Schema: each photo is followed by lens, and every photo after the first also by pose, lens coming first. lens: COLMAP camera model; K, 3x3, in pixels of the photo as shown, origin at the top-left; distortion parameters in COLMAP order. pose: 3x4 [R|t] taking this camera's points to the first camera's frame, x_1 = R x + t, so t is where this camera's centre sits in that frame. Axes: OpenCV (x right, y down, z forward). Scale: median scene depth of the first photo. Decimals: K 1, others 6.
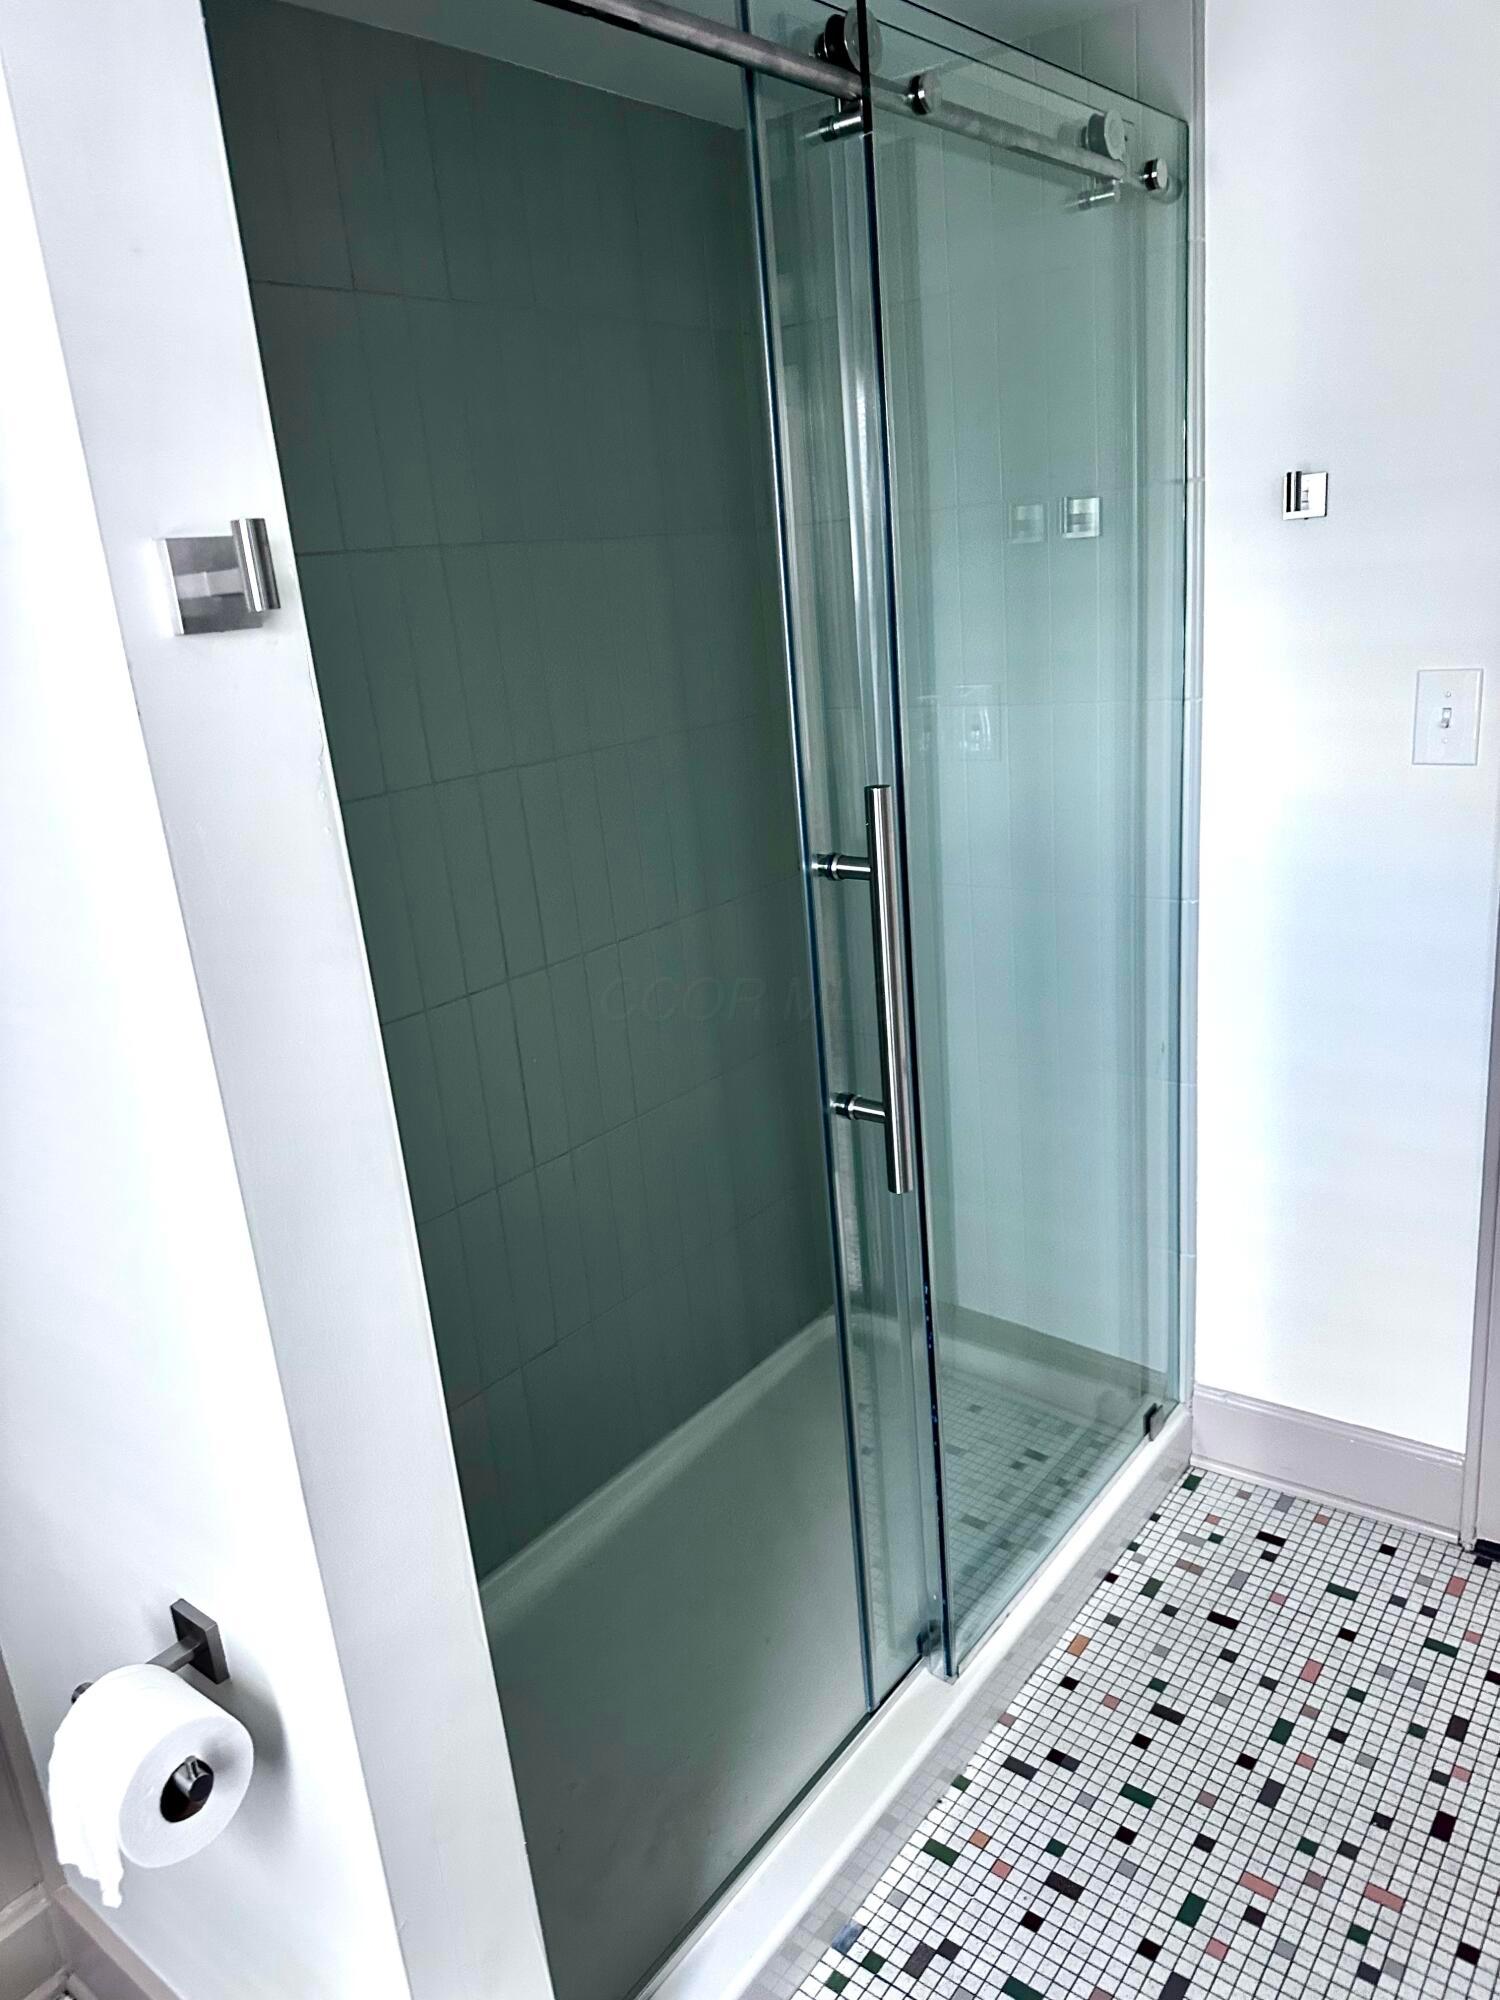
lens RADIAL K [[1413.9, 0, 752.9], [0, 1413.9, 1001.4], [0, 0, 1]] dist [-0.010362, -0.005222]
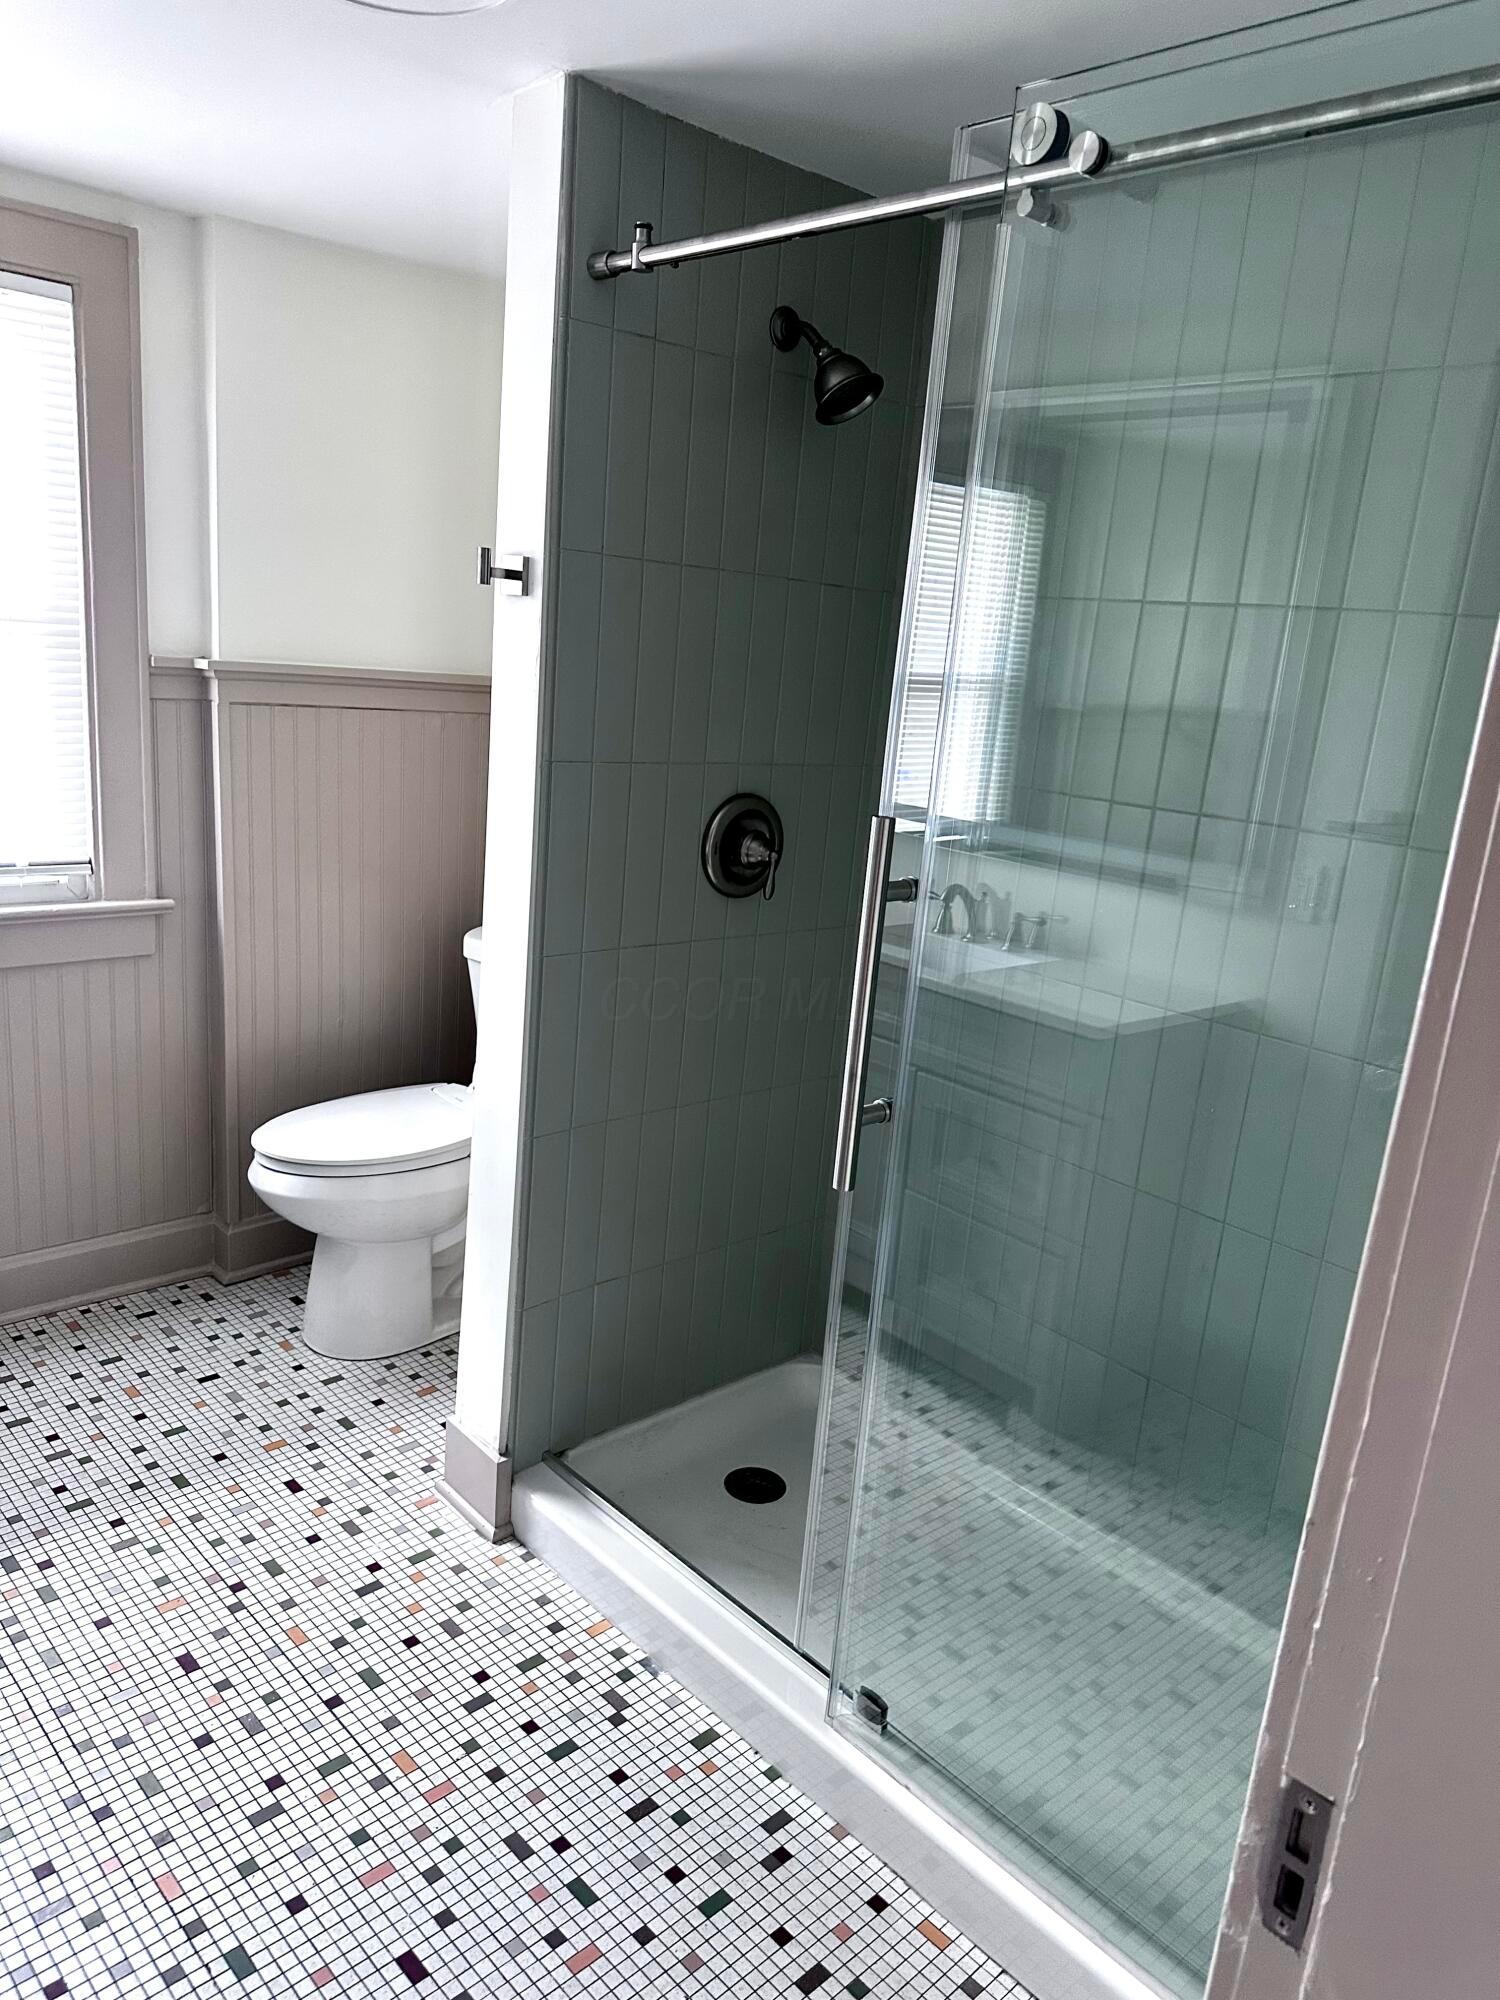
lens RADIAL K [[1413.9, 0, 752.2], [0, 1413.9, 1003.4], [0, 0, 1]] dist [-0.010362, -0.005222]
pose [[-0.162787, 0.316814, -0.934414, 1.061535], [-0.355595, 0.864563, 0.355081, -0.344080], [0.920355, 0.390075, -0.028083, 0.887101]]
